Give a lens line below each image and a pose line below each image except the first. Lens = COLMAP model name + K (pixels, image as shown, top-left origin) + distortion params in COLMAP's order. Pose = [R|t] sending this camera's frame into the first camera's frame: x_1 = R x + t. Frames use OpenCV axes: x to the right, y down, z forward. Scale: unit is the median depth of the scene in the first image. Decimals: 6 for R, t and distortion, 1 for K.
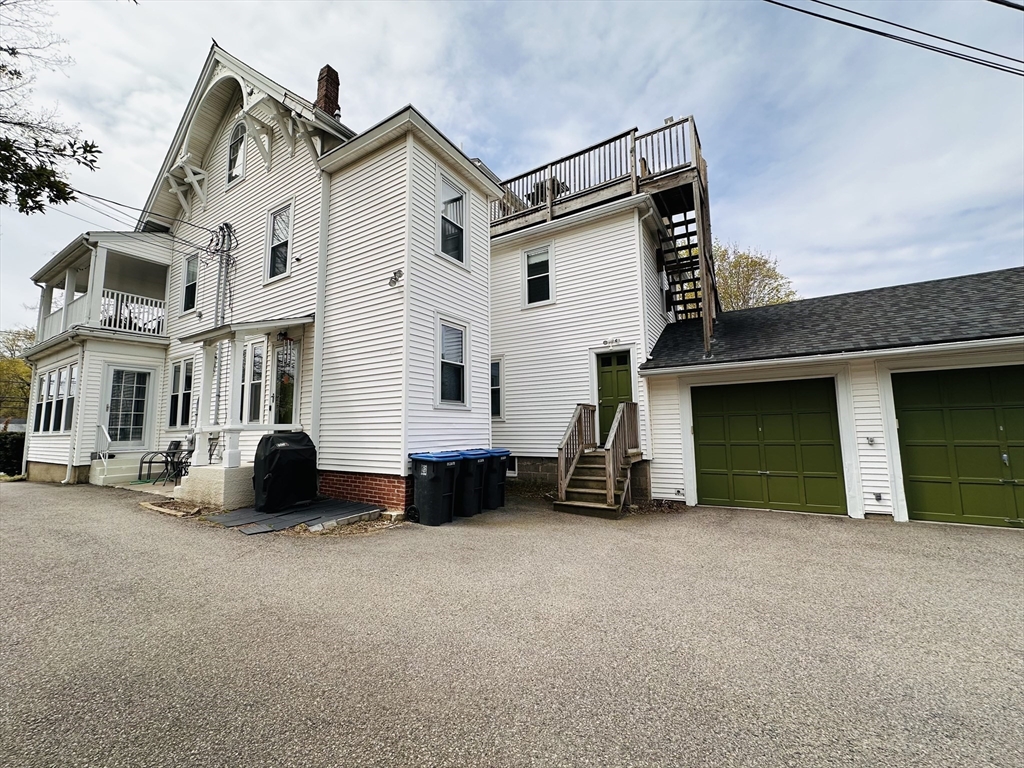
lens RADIAL K [[408.4, 0, 512.5], [0, 408.4, 385.3], [0, 0, 1]] dist [-0.001644, 0.000894]
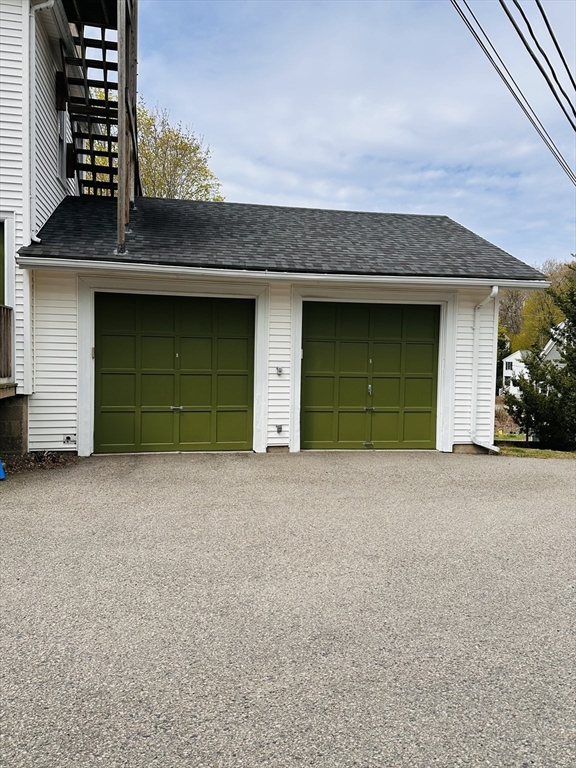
lens RADIAL K [[563.1, 0, 293.8], [0, 563.1, 384.8], [0, 0, 1]] dist [0.050430, -0.052403]
pose [[0.729276, 0.000637, 0.684219, 0.020118], [-0.106273, 0.987969, 0.112352, 0.019067], [-0.675916, -0.154650, 0.720570, 0.043693]]
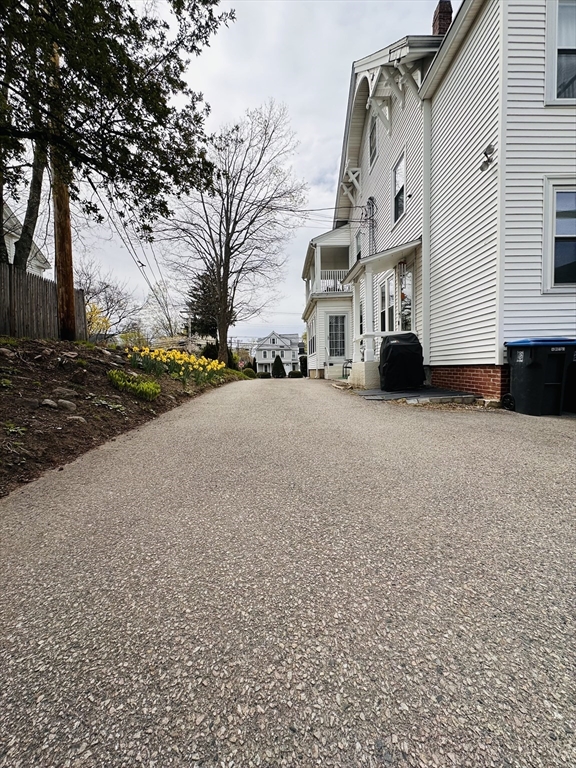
lens RADIAL K [[306.3, 0, 291.5], [0, 306.3, 385.6], [0, 0, 1]] dist [-0.001644, 0.000894]
pose [[0.543206, 0.042246, -0.838536, 0.076595], [0.103878, 0.987678, 0.117052, 0.115720], [0.833148, -0.150689, 0.532125, 0.152448]]
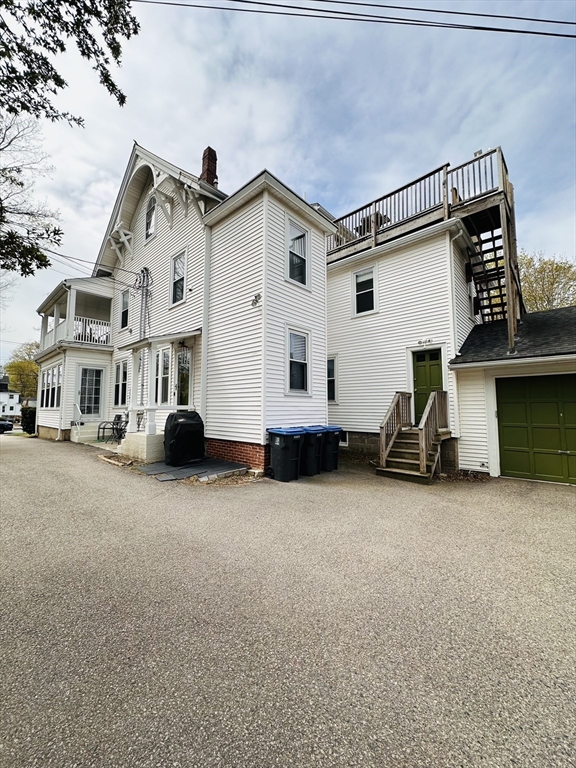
lens RADIAL K [[306.3, 0, 287.9], [0, 306.3, 383.3], [0, 0, 1]] dist [-0.001644, 0.000894]
pose [[0.982499, -0.000439, -0.186270, 0.007508], [0.005764, 0.999590, 0.028047, -0.011659], [0.186181, -0.028630, 0.982098, 0.005950]]
